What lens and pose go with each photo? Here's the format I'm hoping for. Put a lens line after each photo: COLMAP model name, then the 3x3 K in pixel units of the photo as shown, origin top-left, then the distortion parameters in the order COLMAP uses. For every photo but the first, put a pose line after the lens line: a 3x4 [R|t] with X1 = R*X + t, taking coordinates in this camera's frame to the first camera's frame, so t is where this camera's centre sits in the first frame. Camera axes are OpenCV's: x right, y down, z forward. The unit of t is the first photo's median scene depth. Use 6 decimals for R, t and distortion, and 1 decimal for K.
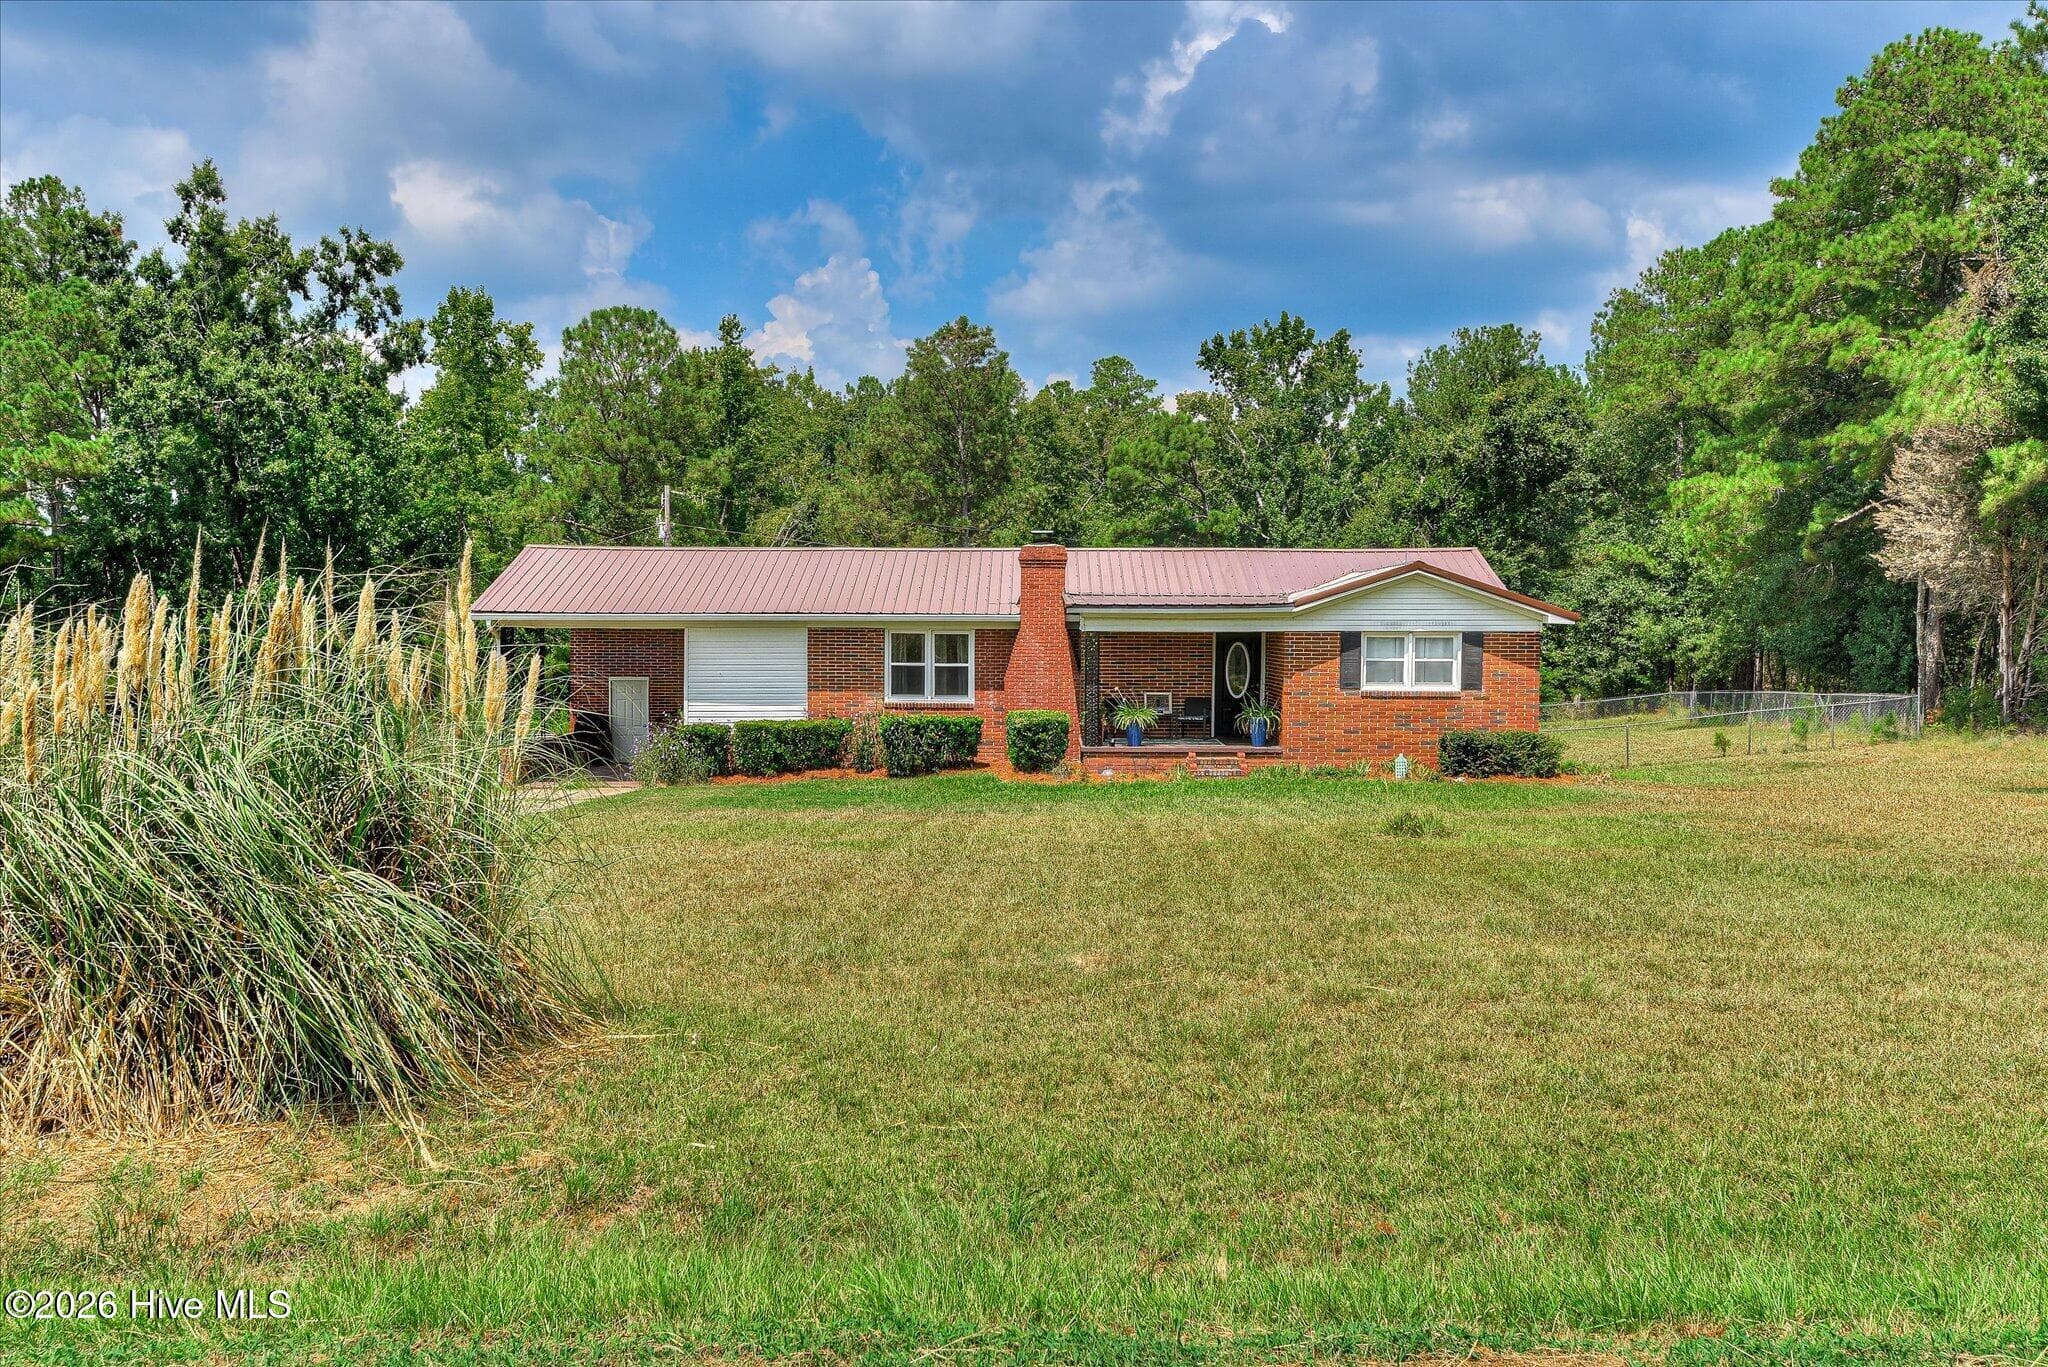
lens RADIAL K [[1817.7, 0, 1018.0], [0, 1817.7, 737.0], [0, 0, 1]] dist [0.041452, -0.021623]
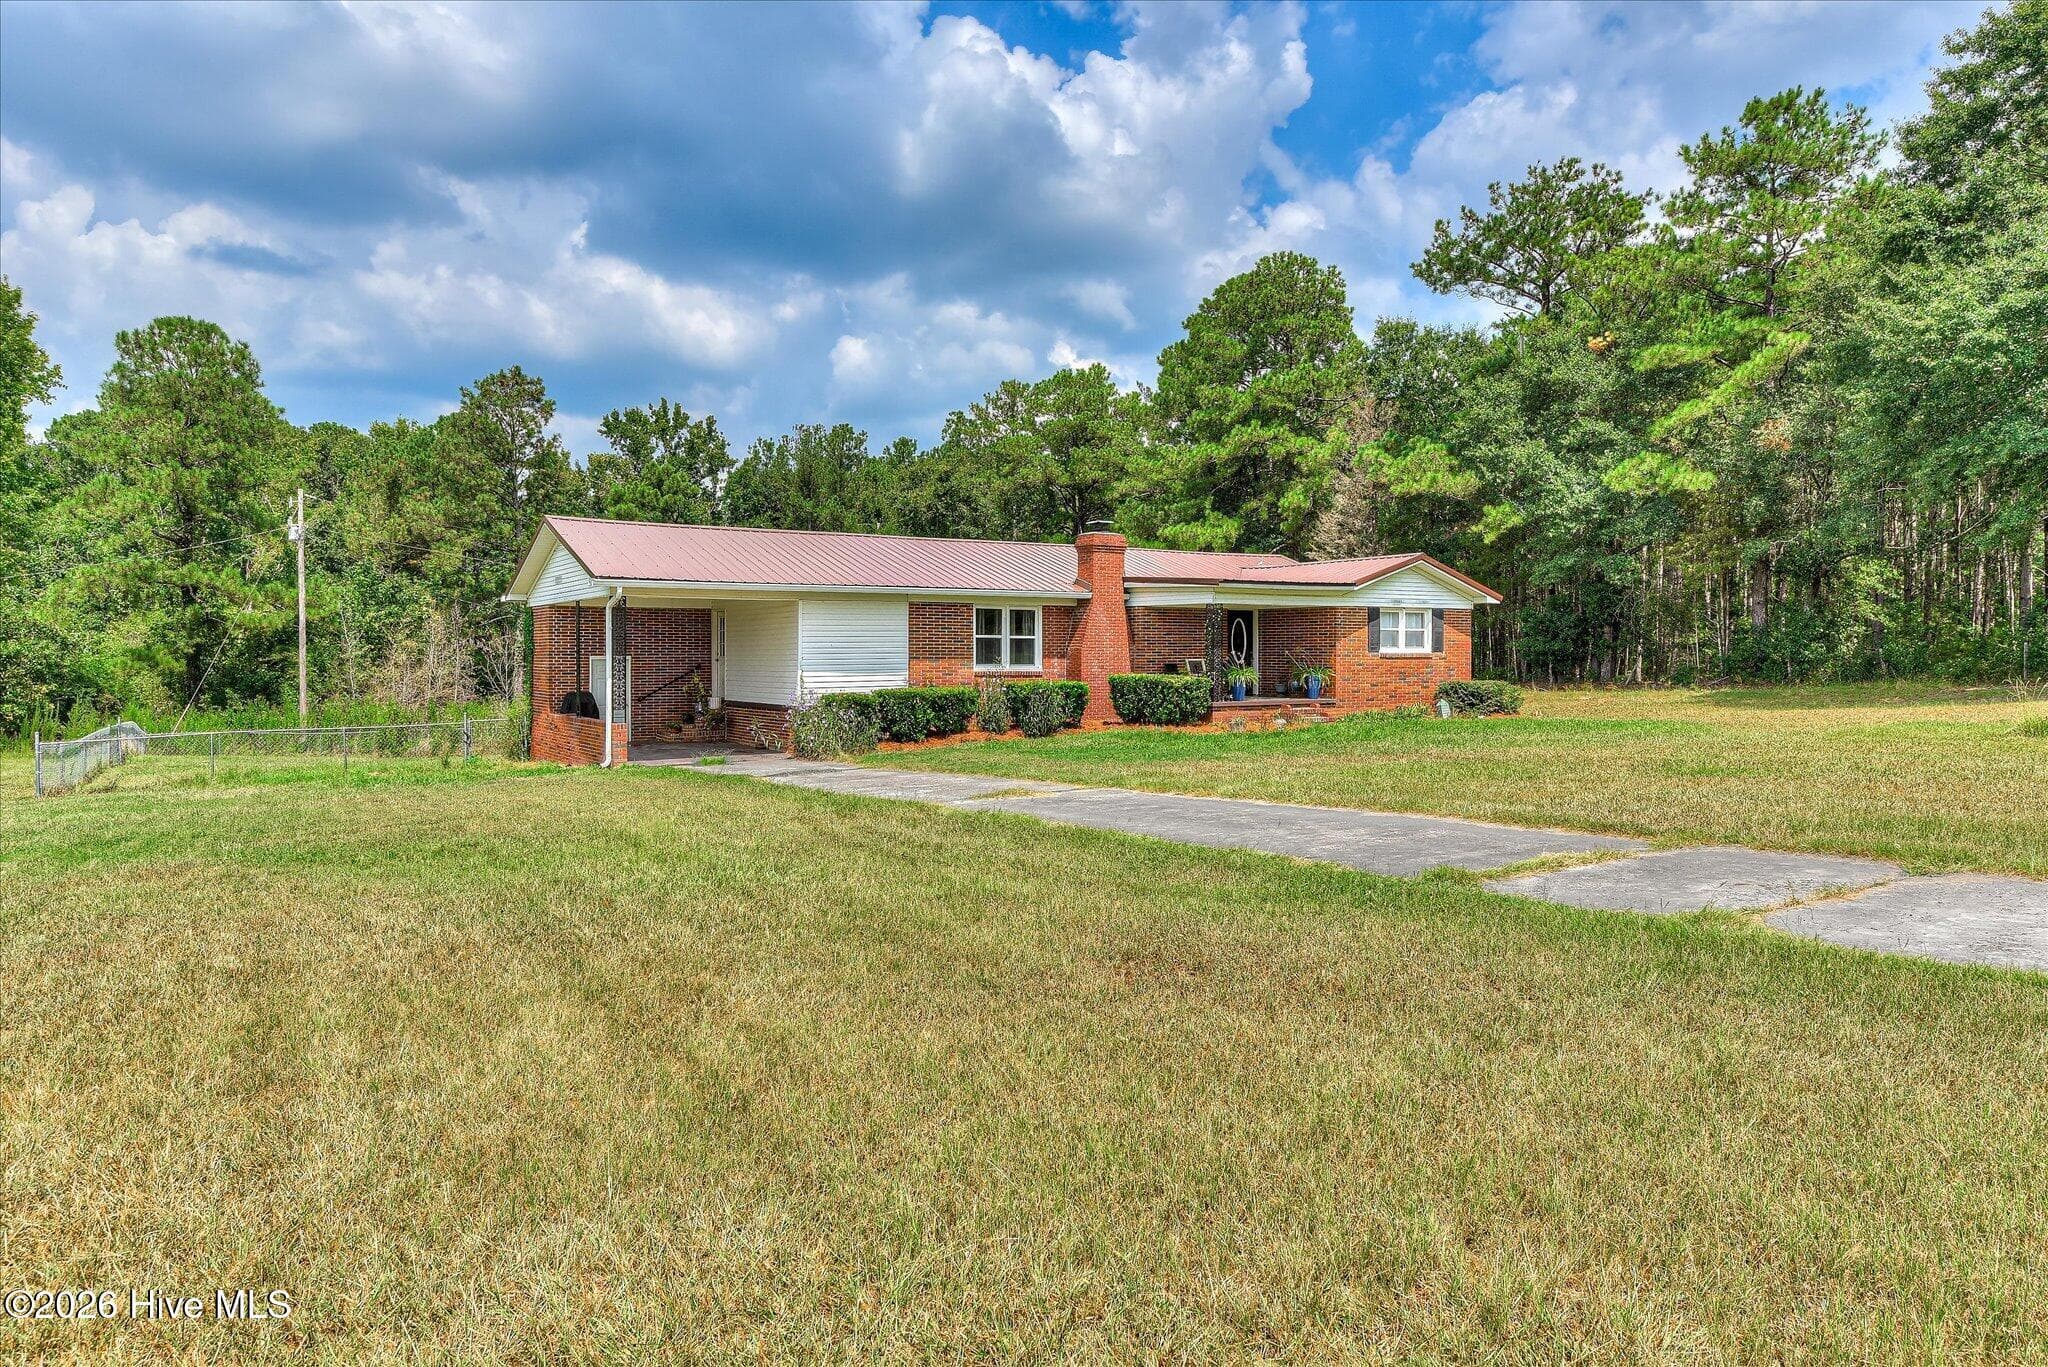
lens RADIAL K [[1274.1, 0, 1026.2], [0, 1274.1, 677.1], [0, 0, 1]] dist [0.021206, -0.030394]
pose [[0.843120, -0.015386, 0.537505, -0.457592], [0.036528, 0.998920, -0.028702, 0.007661], [-0.536483, 0.043833, 0.842772, 0.335757]]
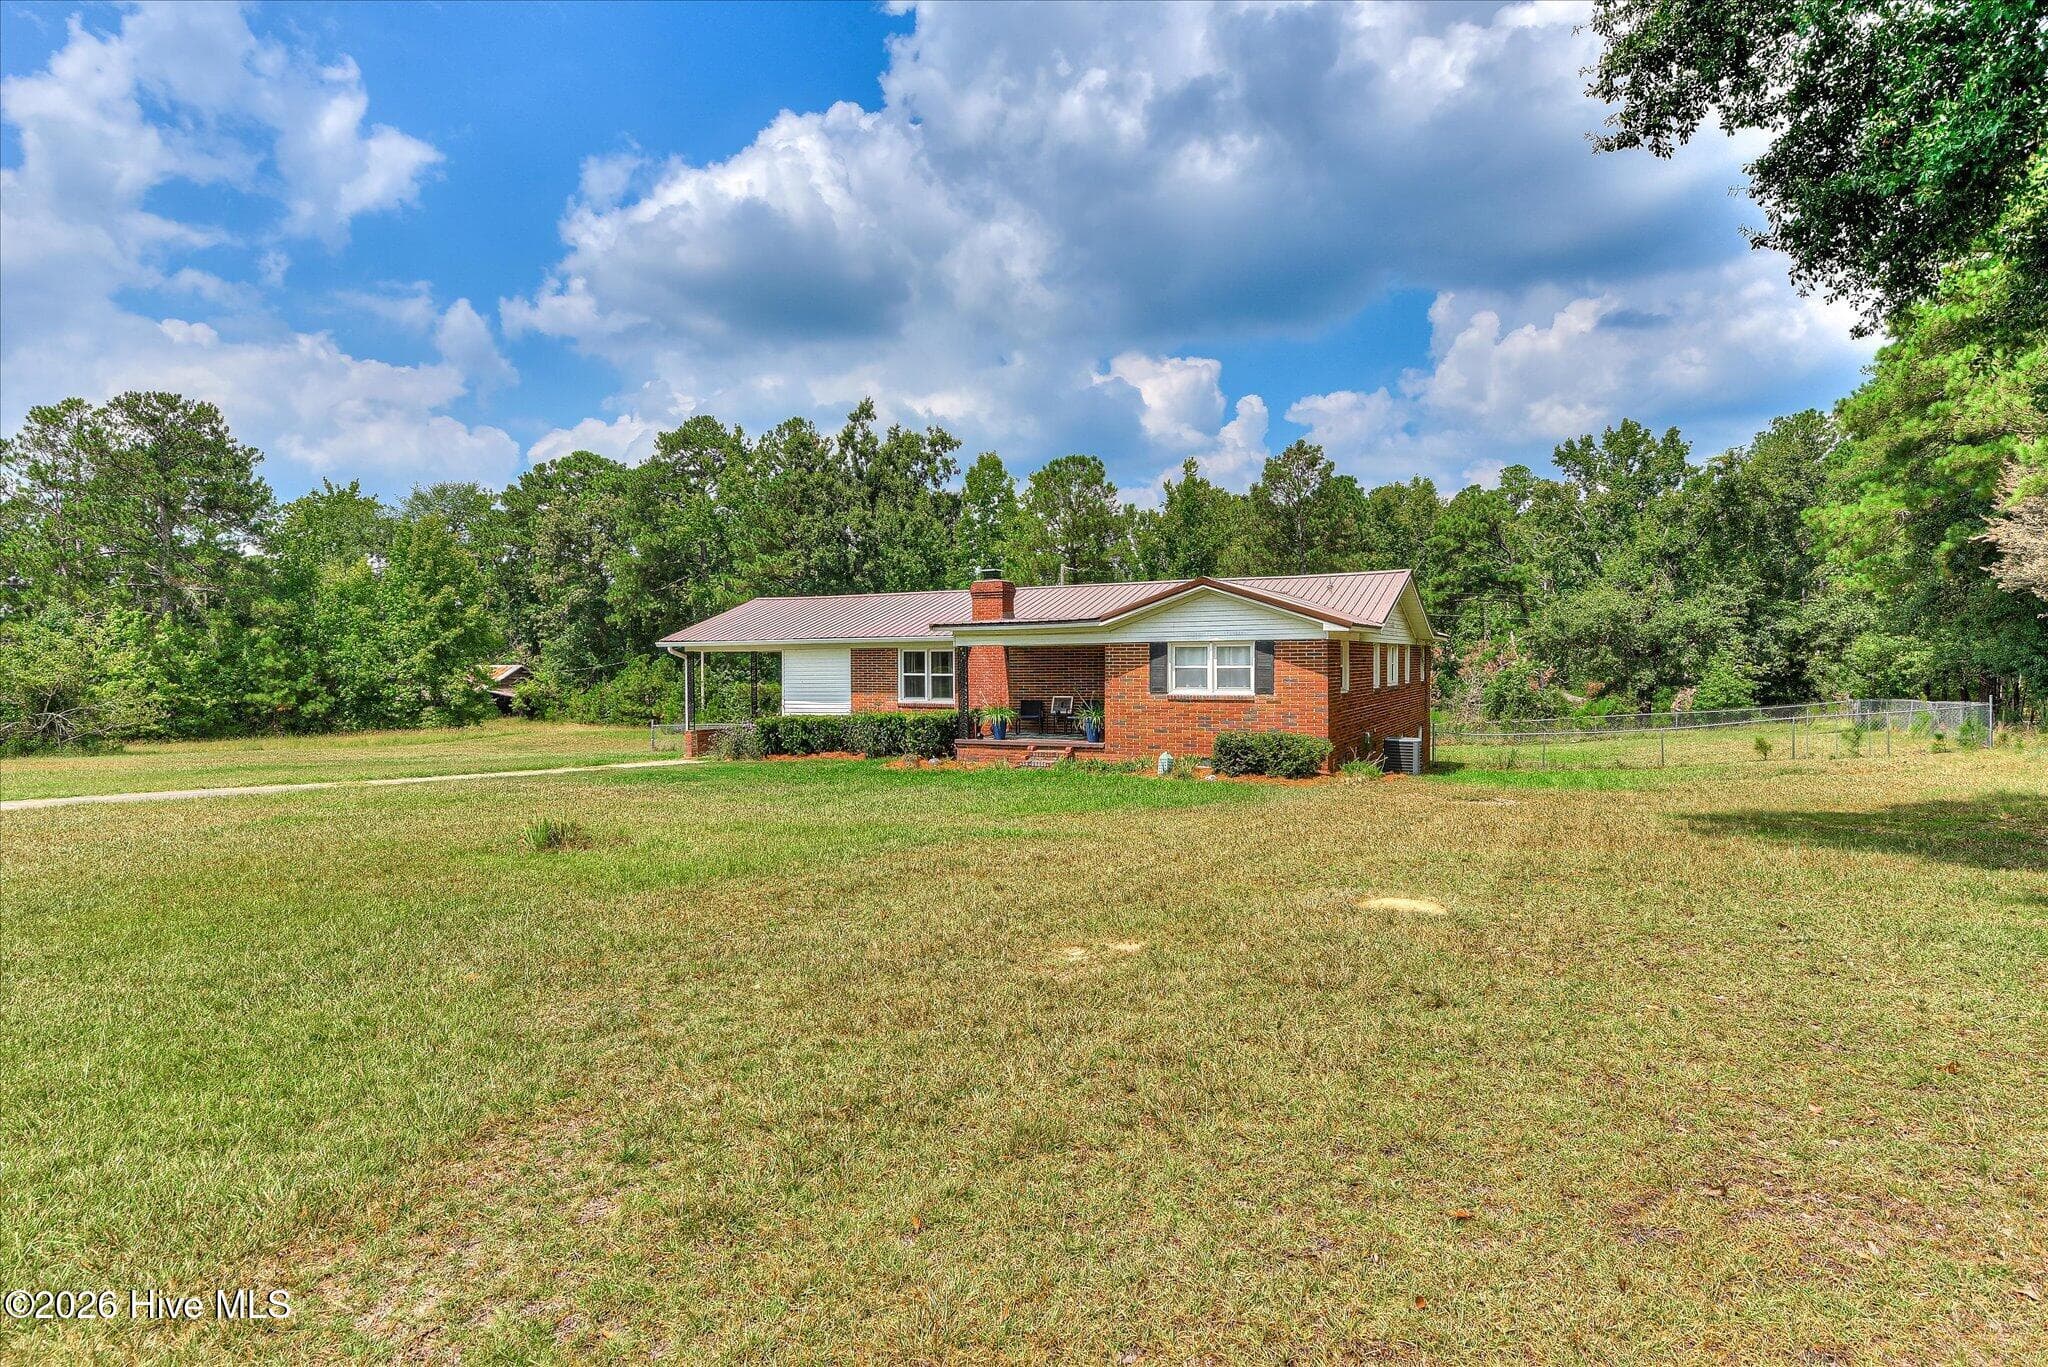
lens RADIAL K [[1077.5, 0, 1024.0], [0, 1077.5, 683.5], [0, 0, 1]] dist [0.003626, -0.000490]
pose [[0.894015, -0.001719, -0.448034, 0.366369], [-0.015853, 0.999245, -0.035467, -0.006419], [0.447757, 0.038810, 0.893312, 0.328367]]
